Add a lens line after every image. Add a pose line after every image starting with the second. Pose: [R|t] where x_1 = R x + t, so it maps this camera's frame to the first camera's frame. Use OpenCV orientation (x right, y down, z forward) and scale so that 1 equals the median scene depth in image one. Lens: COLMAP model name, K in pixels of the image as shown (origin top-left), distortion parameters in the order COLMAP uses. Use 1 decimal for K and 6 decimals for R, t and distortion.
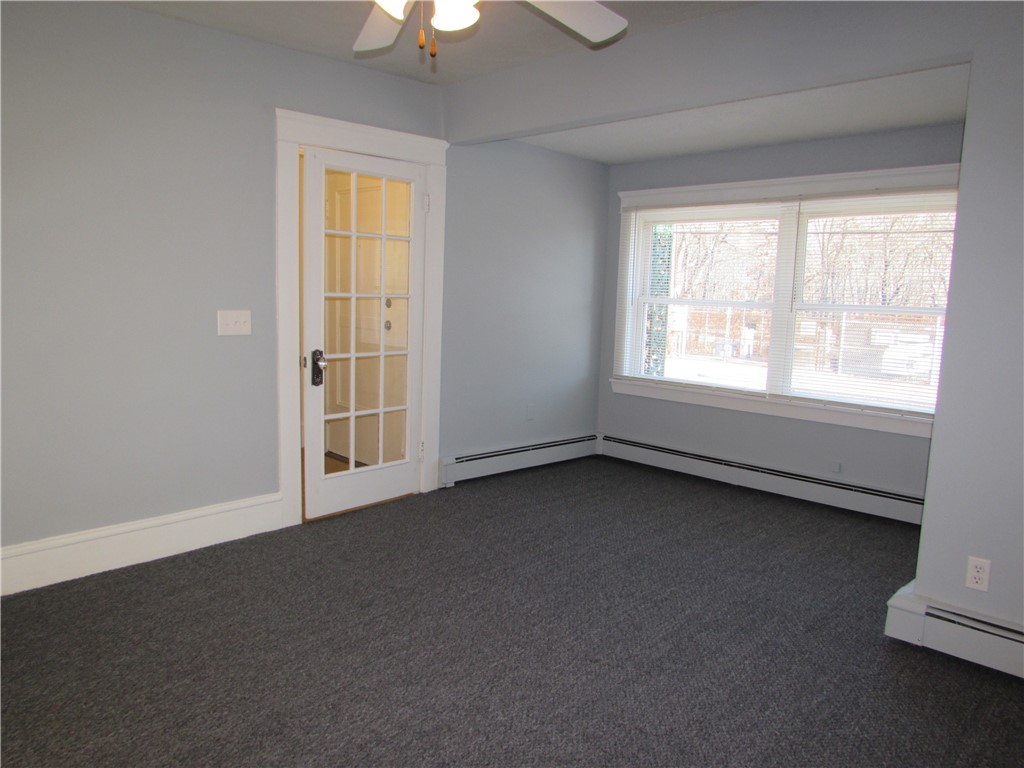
lens RADIAL K [[722.6, 0, 515.1], [0, 722.6, 386.3], [0, 0, 1]] dist [-0.033330, 0.007414]
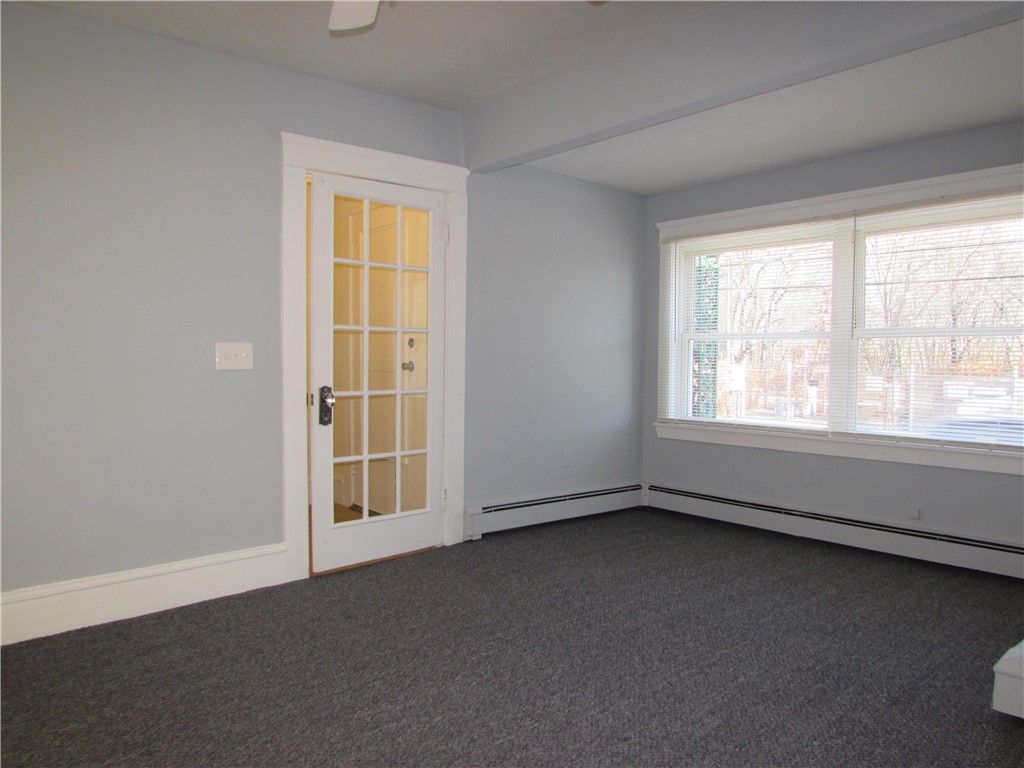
lens RADIAL K [[722.6, 0, 515.8], [0, 722.6, 386.7], [0, 0, 1]] dist [-0.033330, 0.007414]
pose [[0.996750, -0.021610, -0.077610, 0.040212], [0.014357, 0.995578, -0.092833, 0.038814], [0.079273, 0.091417, 0.992652, 0.099159]]
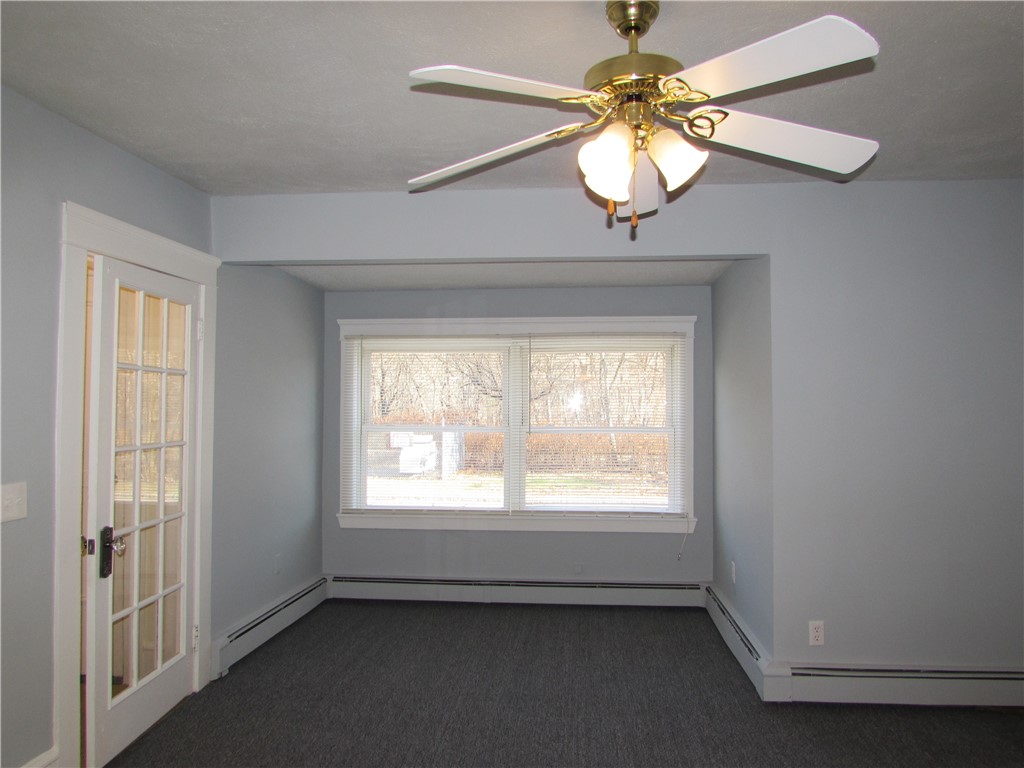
lens RADIAL K [[722.6, 0, 518.2], [0, 722.6, 387.8], [0, 0, 1]] dist [-0.033330, 0.007414]
pose [[0.769657, -0.011315, 0.638357, -0.407053], [0.104022, 0.988705, -0.107893, -0.067330], [-0.629926, 0.149444, 0.762141, 0.168373]]
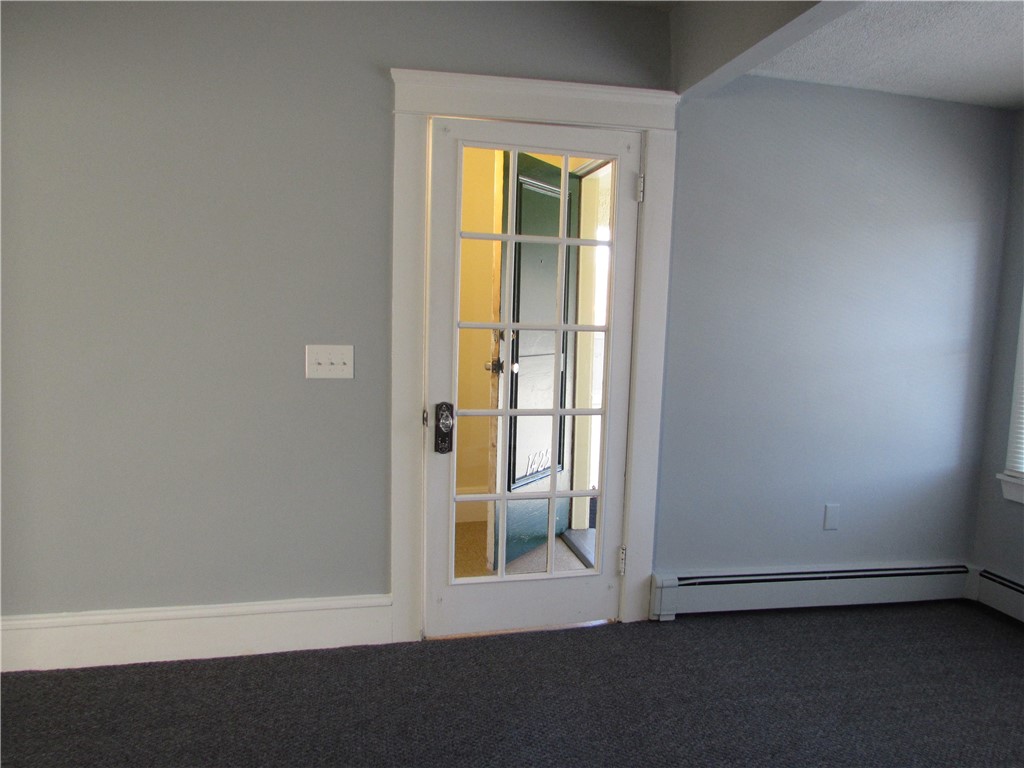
lens RADIAL K [[722.6, 0, 512.2], [0, 722.6, 386.8], [0, 0, 1]] dist [-0.033330, 0.007414]
pose [[0.835984, 0.048362, -0.546619, 0.164161], [-0.074832, 0.996851, -0.026249, -0.052017], [0.543628, 0.062848, 0.836970, 0.436537]]
